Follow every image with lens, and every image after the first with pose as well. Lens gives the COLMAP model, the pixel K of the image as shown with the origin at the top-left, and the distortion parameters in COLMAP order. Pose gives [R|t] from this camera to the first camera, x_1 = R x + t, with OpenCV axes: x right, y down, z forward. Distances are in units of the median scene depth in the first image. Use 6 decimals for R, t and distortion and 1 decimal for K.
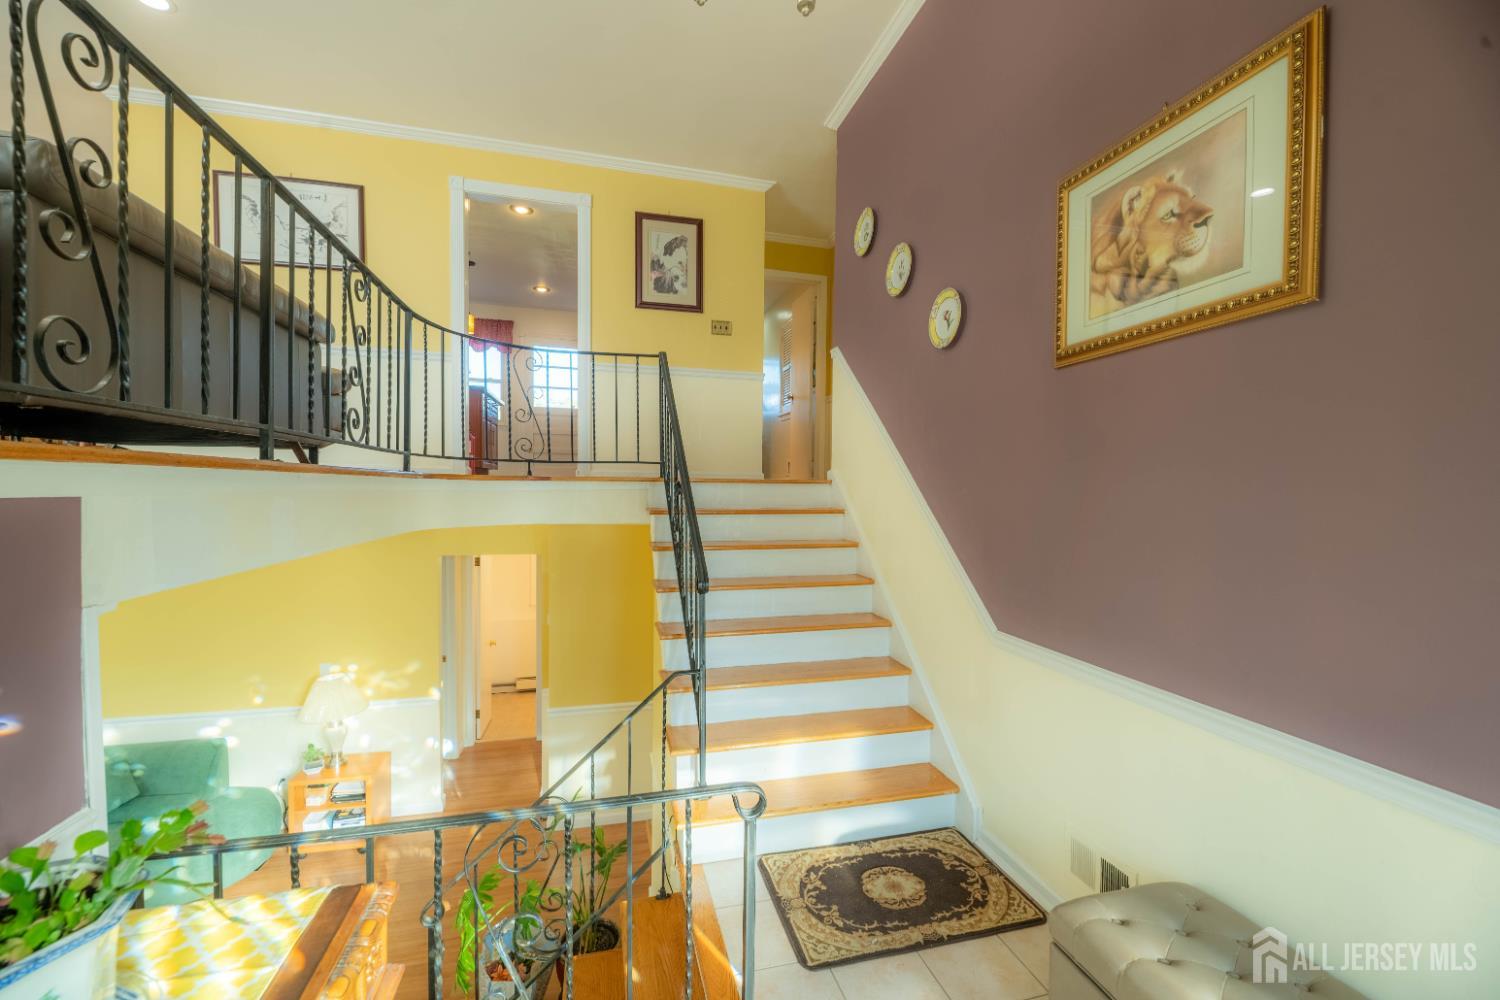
lens RADIAL K [[607.1, 0, 753.2], [0, 607.1, 507.5], [0, 0, 1]] dist [-0.000546, -0.003150]
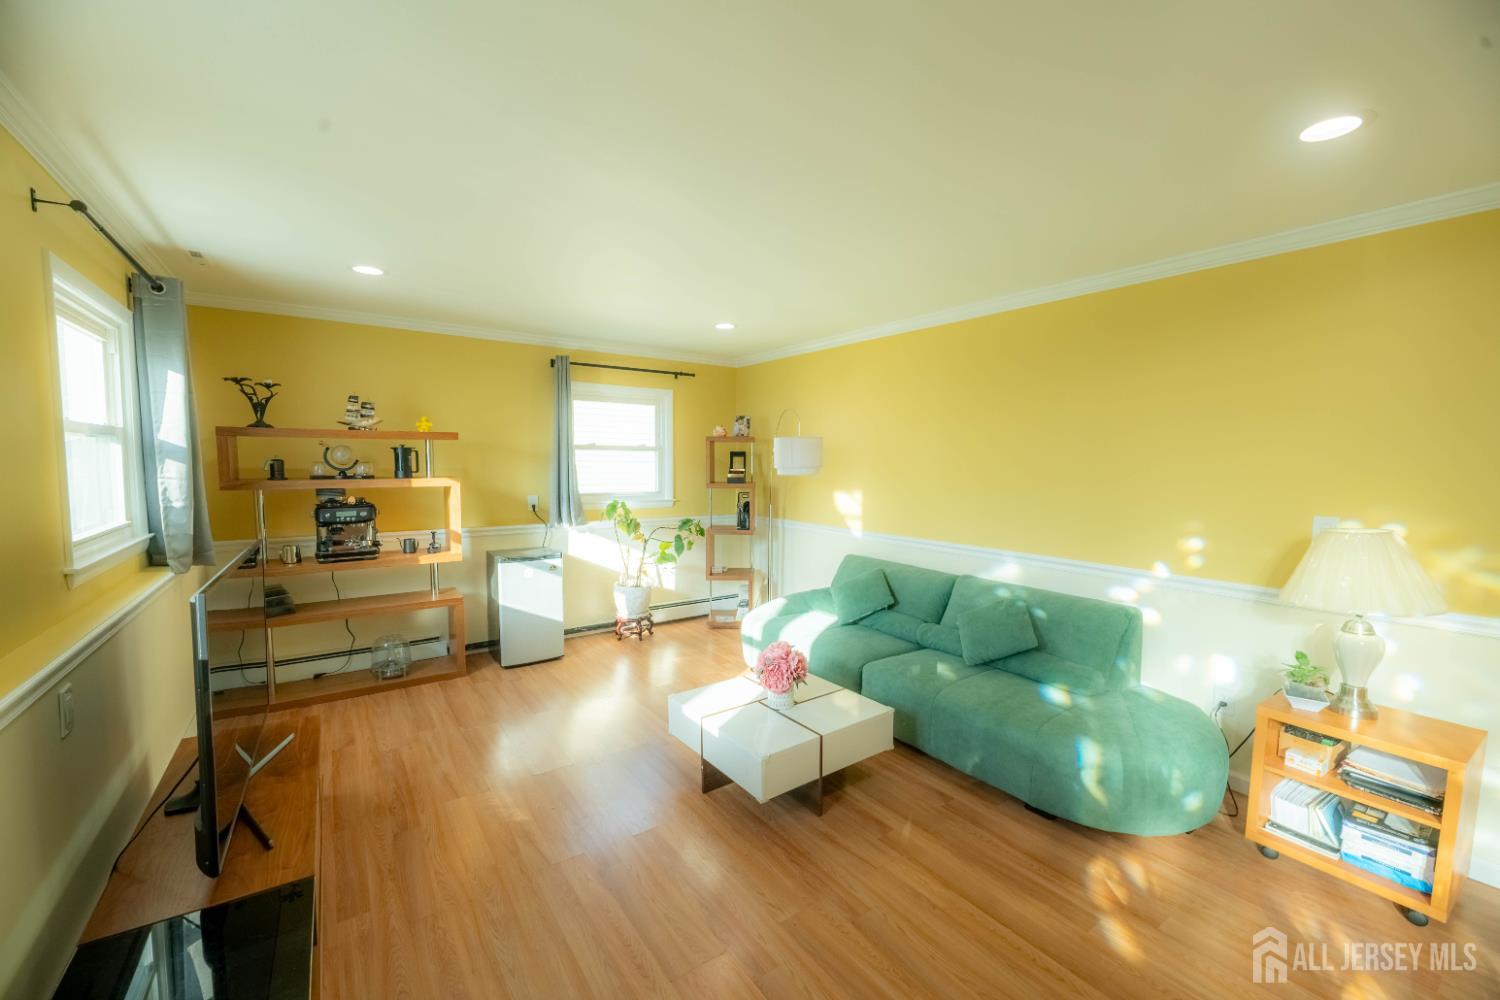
lens RADIAL K [[602.8, 0, 753.6], [0, 602.8, 507.8], [0, 0, 1]] dist [-0.000305, -0.004300]
pose [[0.348520, 0.064952, -0.935048, -0.739882], [-0.035058, 0.997801, 0.056244, 0.447271], [0.936646, 0.013179, 0.350031, 0.666580]]
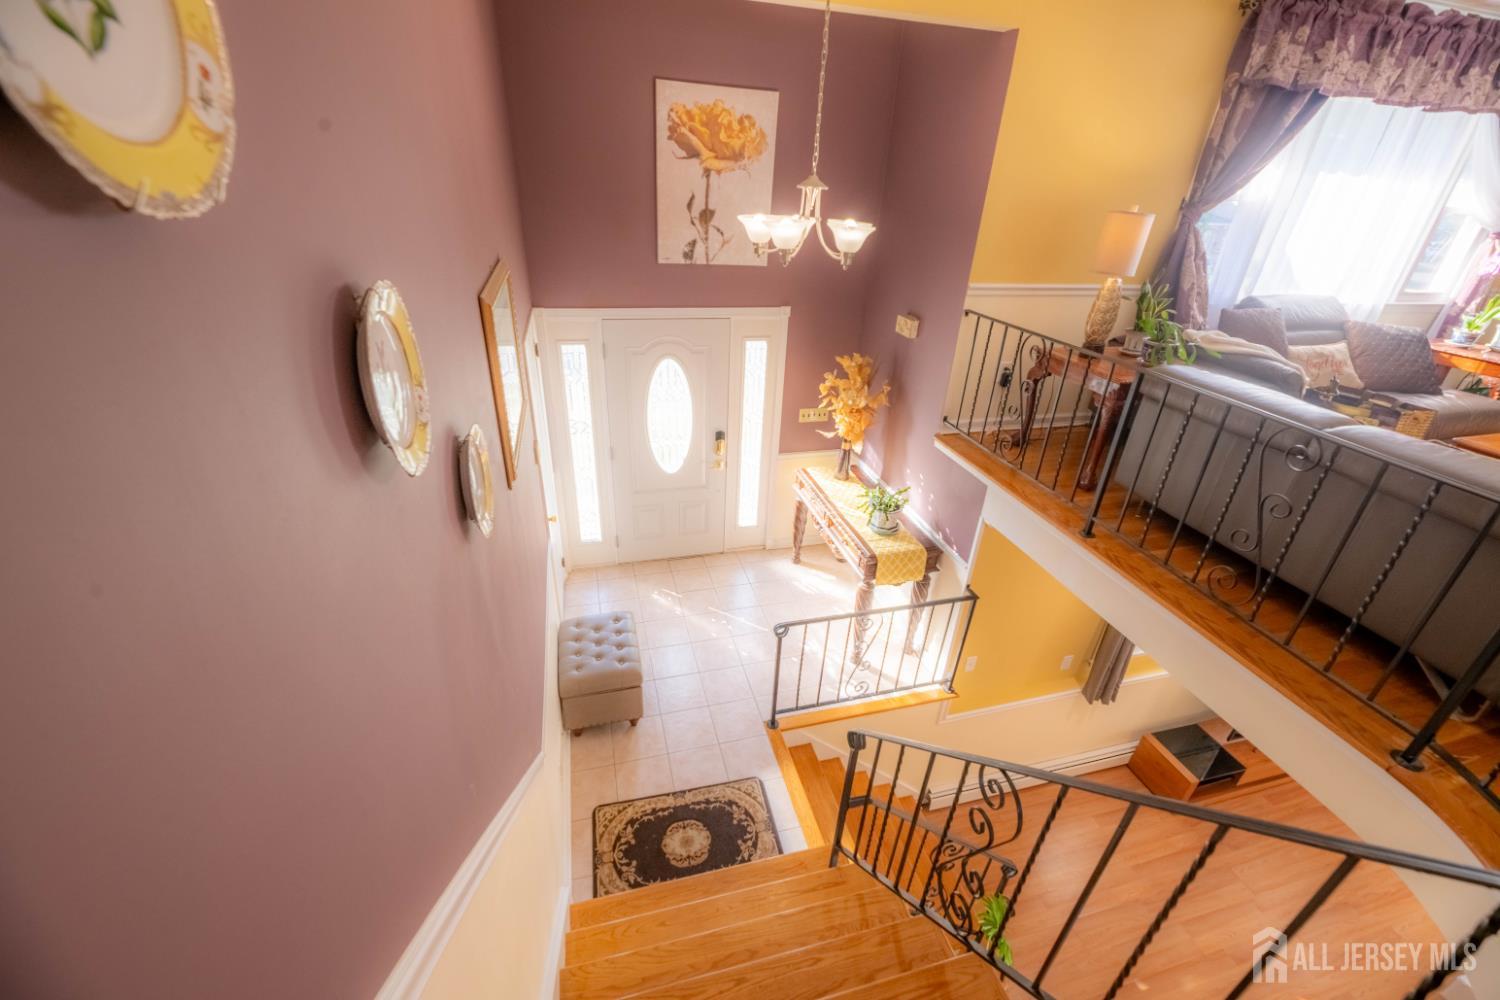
lens RADIAL K [[607.1, 0, 753.2], [0, 607.1, 507.5], [0, 0, 1]] dist [-0.000546, -0.003150]
pose [[-0.998330, -0.046338, -0.034494, 0.119468], [-0.057412, 0.862033, 0.503590, -0.634374], [0.006399, 0.504730, -0.863254, 1.640284]]
